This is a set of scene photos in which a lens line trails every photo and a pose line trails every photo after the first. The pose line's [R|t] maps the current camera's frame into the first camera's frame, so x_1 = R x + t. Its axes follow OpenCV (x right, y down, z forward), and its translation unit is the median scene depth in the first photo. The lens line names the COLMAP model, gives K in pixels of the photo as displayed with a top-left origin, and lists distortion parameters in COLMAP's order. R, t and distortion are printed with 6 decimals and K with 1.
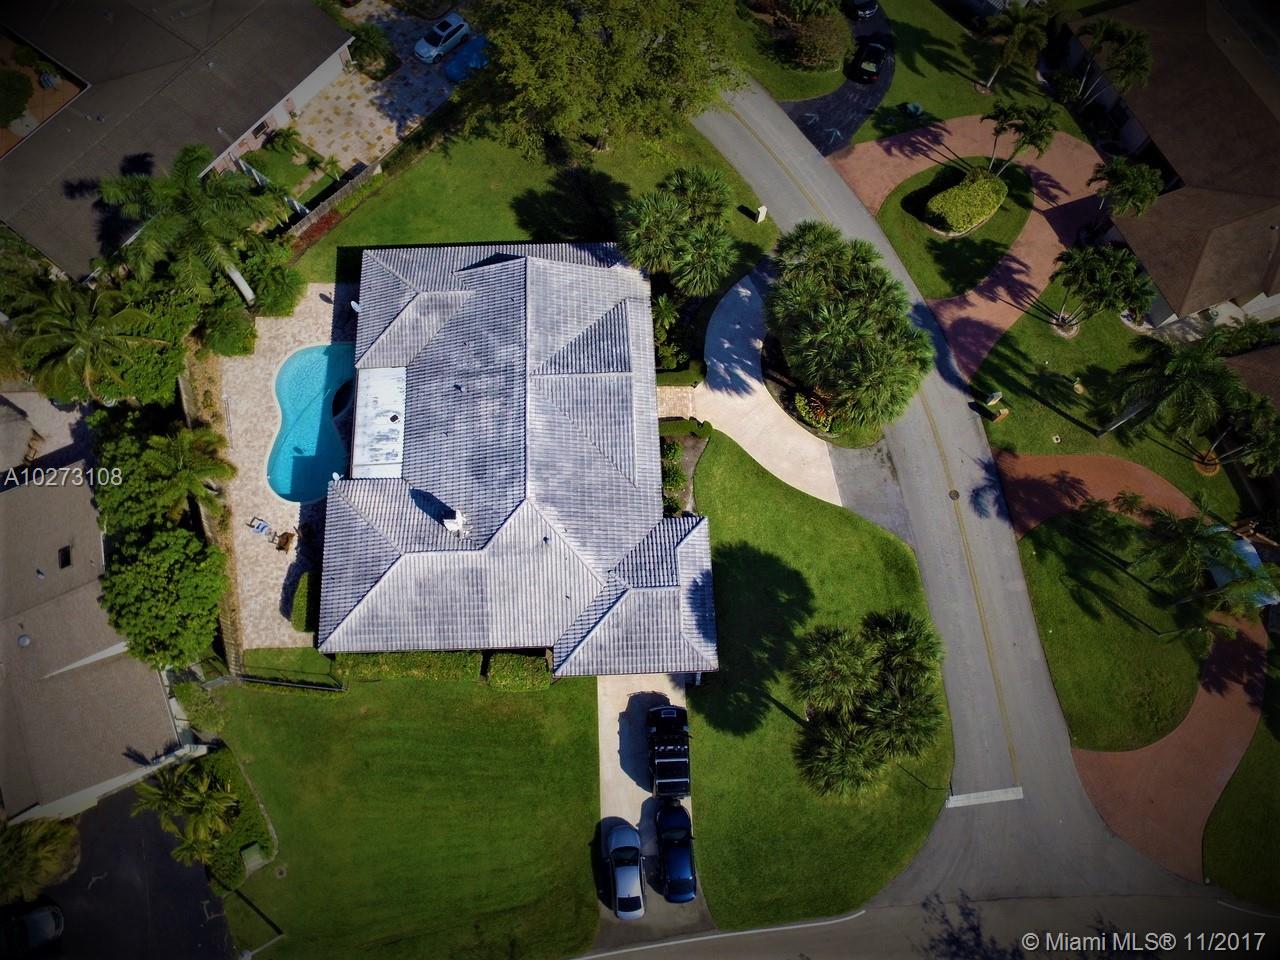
lens RADIAL K [[870.3, 0, 626.1], [0, 870.3, 462.2], [0, 0, 1]] dist [-0.127436, 0.094665]
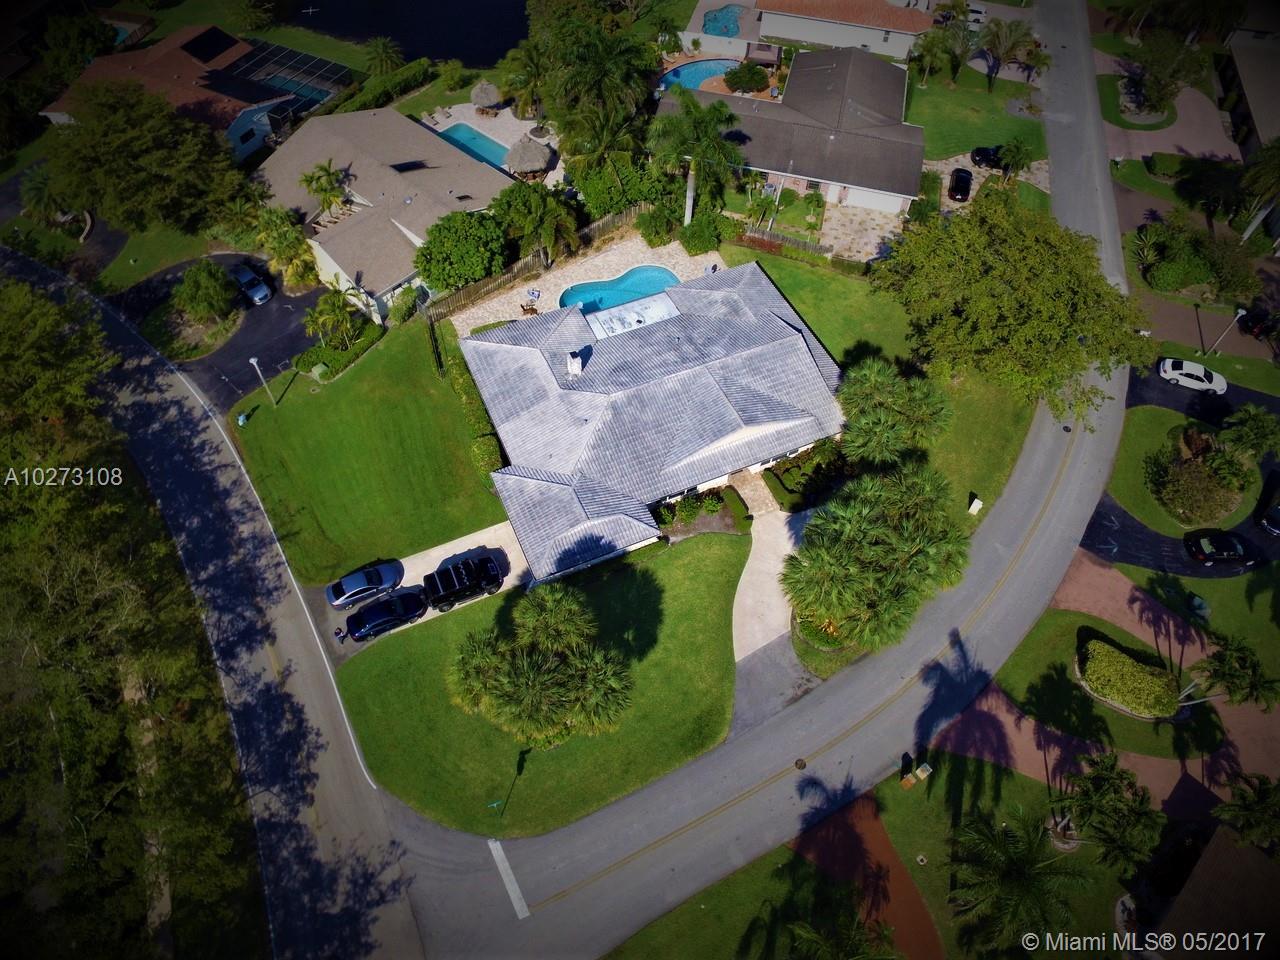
lens RADIAL K [[870.3, 0, 626.1], [0, 870.3, 462.2], [0, 0, 1]] dist [-0.127436, 0.094665]
pose [[0.368047, 0.740261, -0.562632, 0.621862], [-0.878361, 0.475294, 0.050768, 0.001414], [0.304997, 0.475509, 0.825147, 0.006660]]
